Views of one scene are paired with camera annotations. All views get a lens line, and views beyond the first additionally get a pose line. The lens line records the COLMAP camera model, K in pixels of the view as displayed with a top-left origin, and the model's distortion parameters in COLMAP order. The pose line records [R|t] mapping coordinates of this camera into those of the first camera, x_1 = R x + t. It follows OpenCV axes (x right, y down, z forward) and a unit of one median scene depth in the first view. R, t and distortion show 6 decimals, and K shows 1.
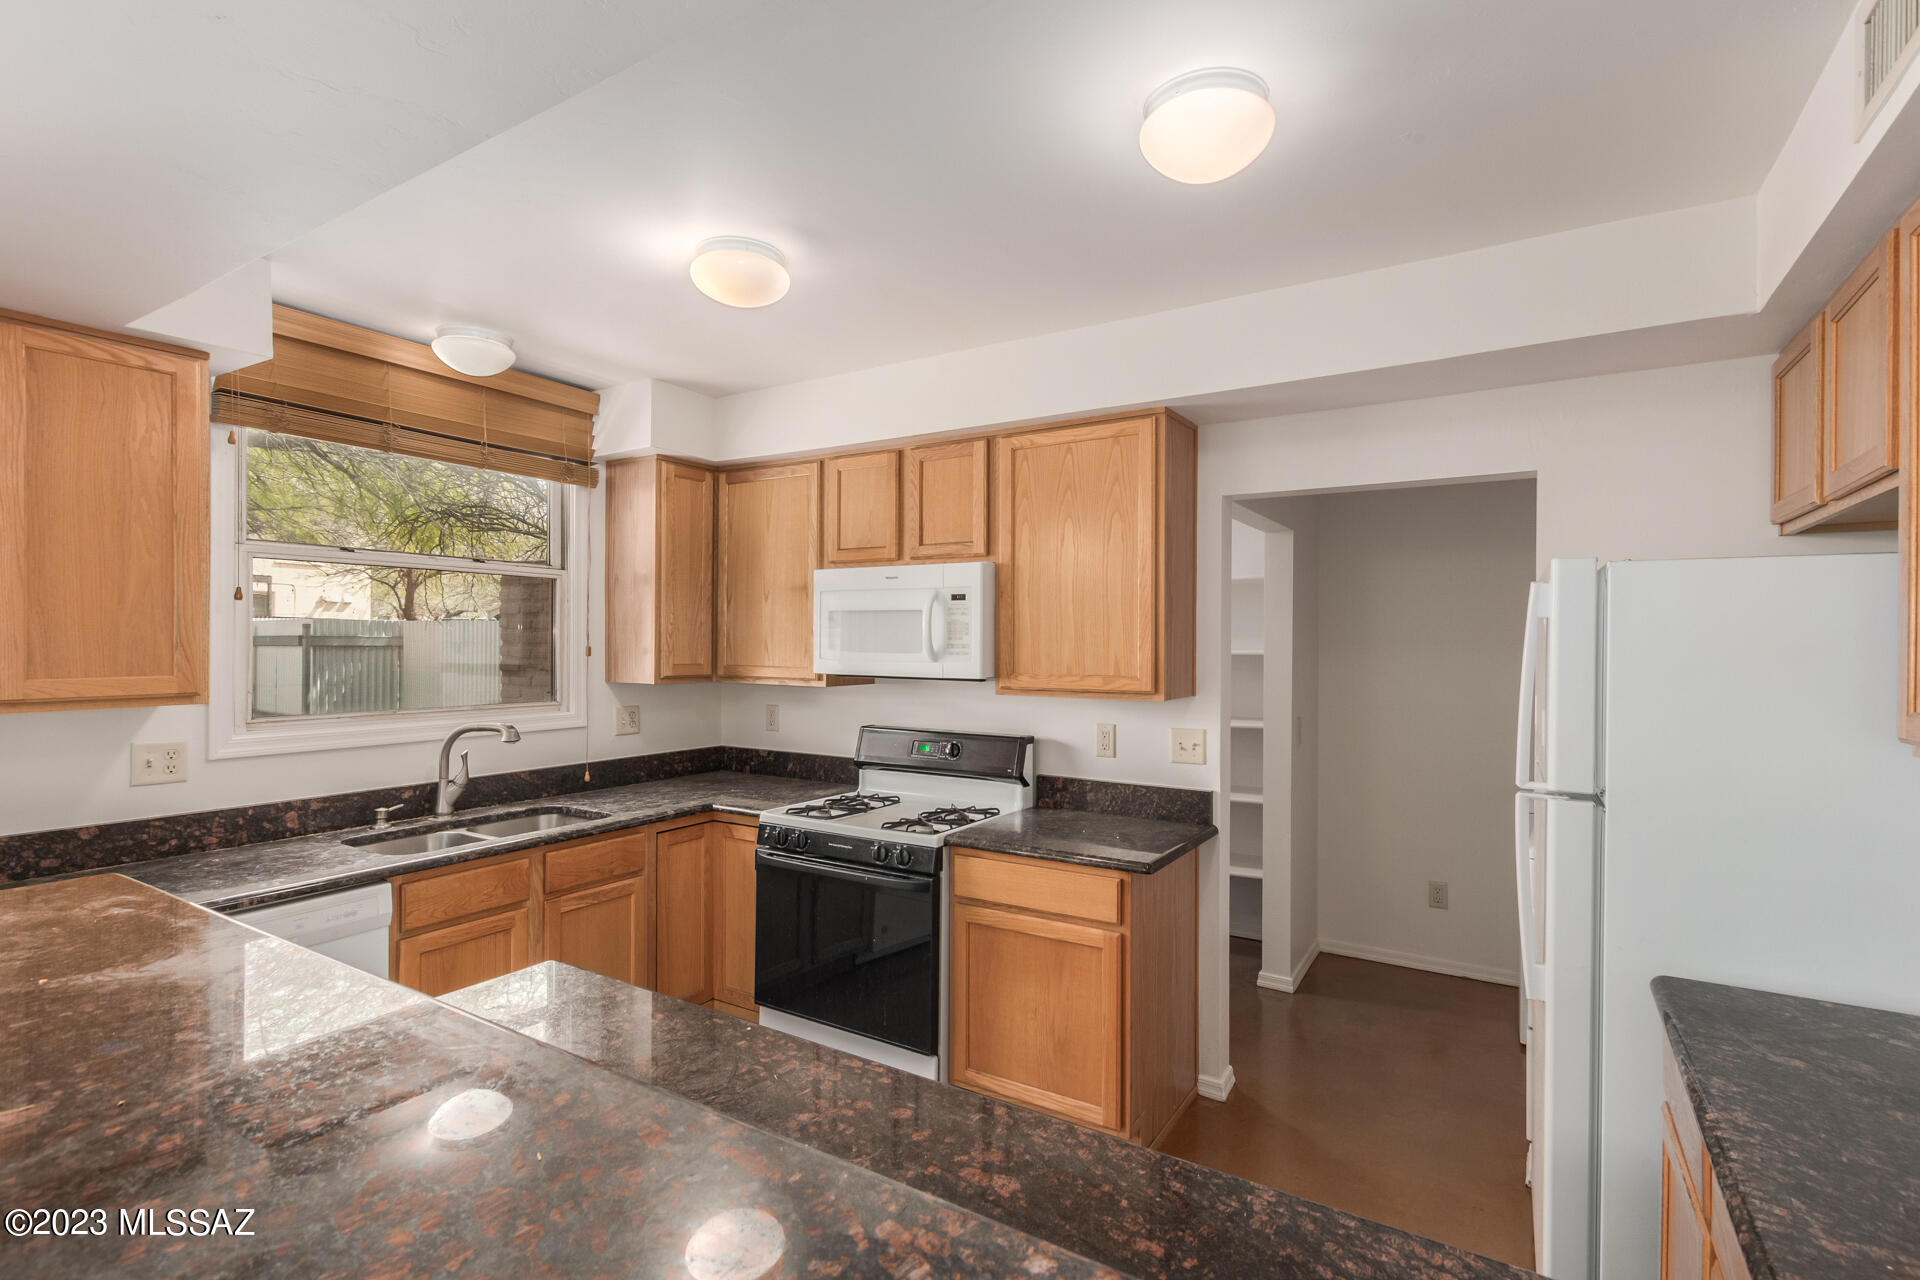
lens RADIAL K [[892.0, 0, 975.4], [0, 892.0, 641.9], [0, 0, 1]] dist [0.001786, 0.000379]
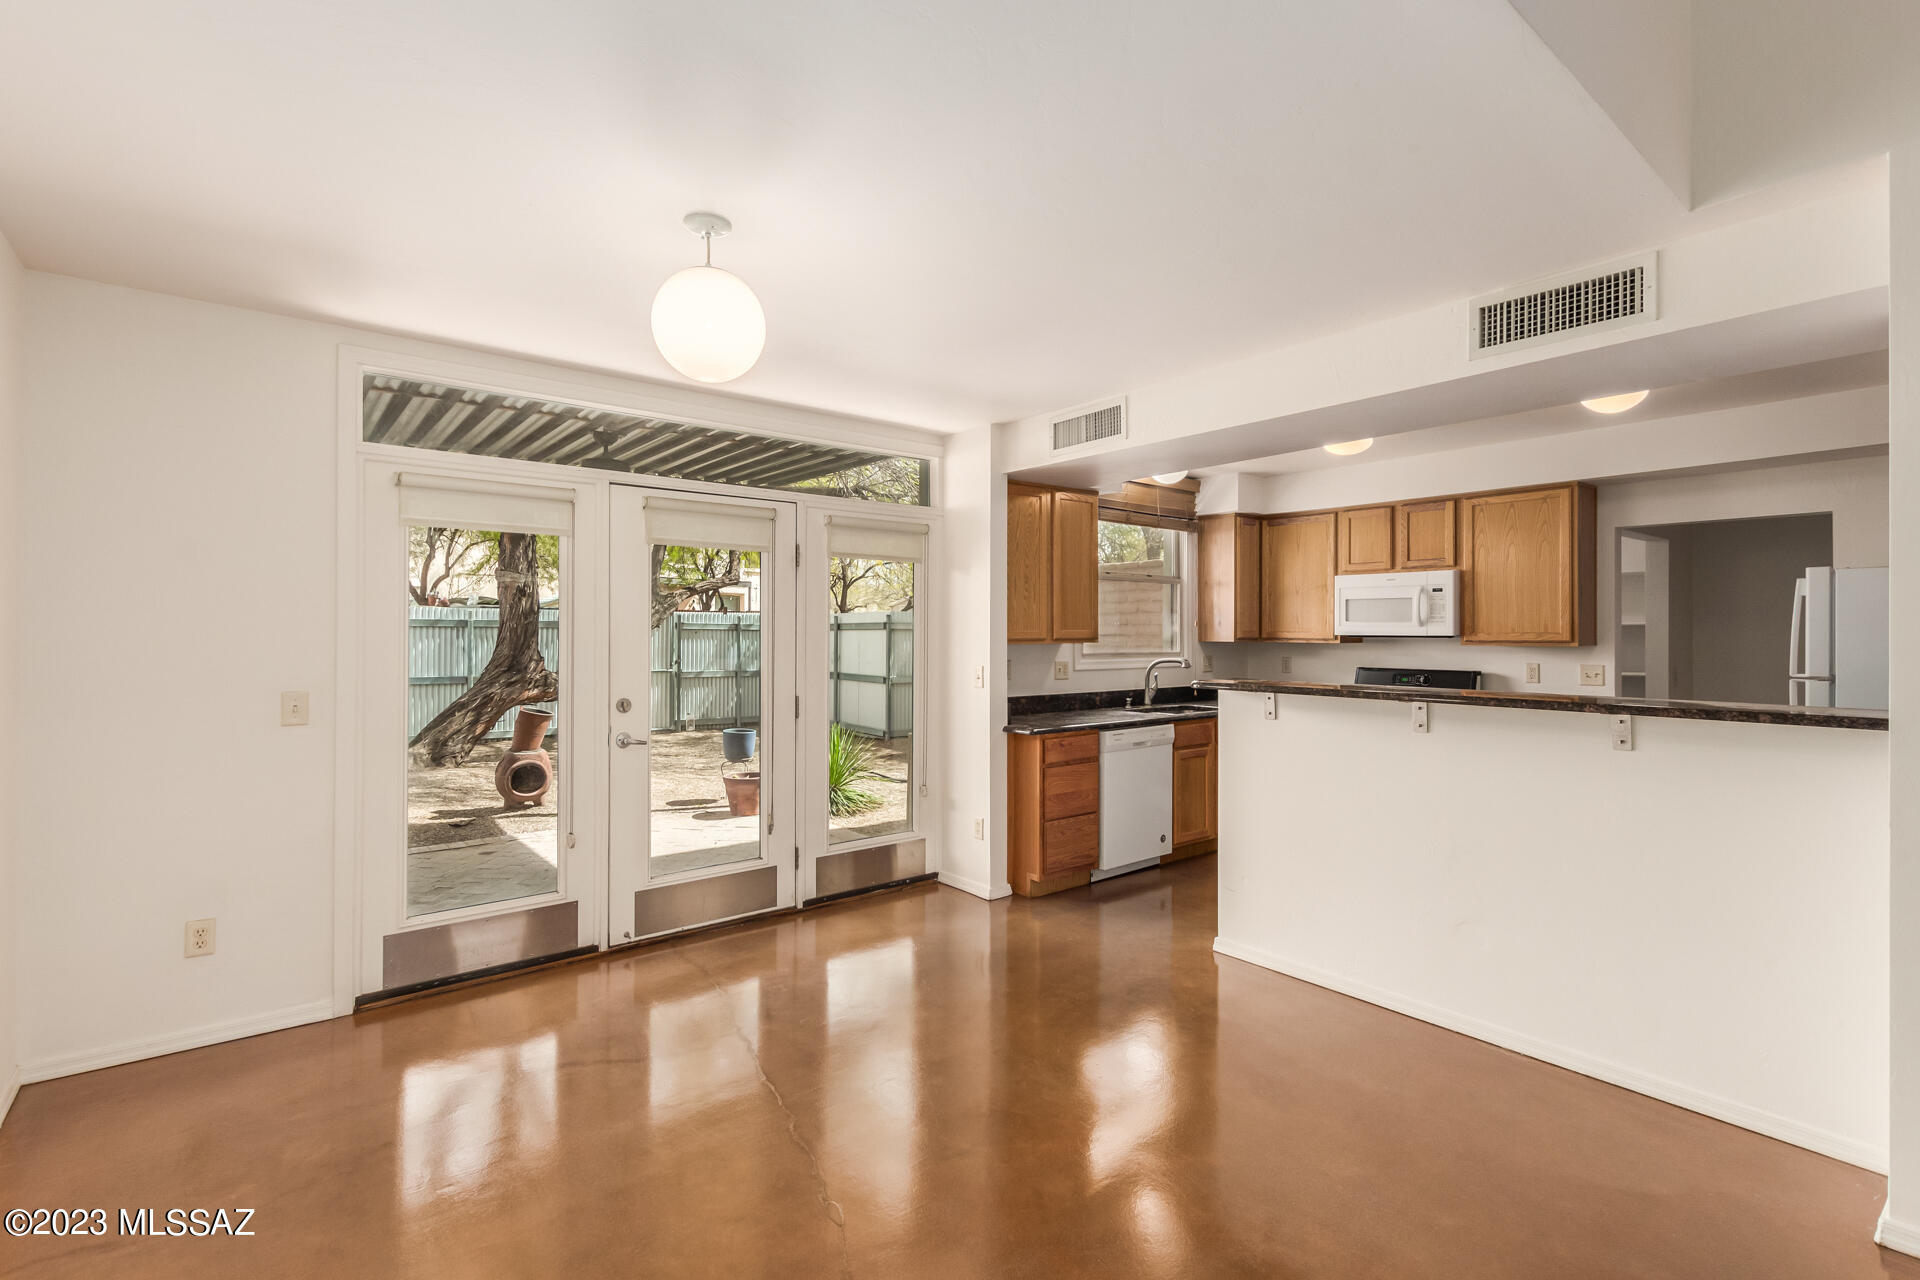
lens RADIAL K [[888.5, 0, 966.1], [0, 888.5, 629.6], [0, 0, 1]] dist [0.003127, 0.000565]
pose [[0.941230, -0.005095, -0.337727, -0.302048], [0.003323, 0.999978, -0.005825, 0.035379], [0.337749, 0.004361, 0.941226, -0.972156]]
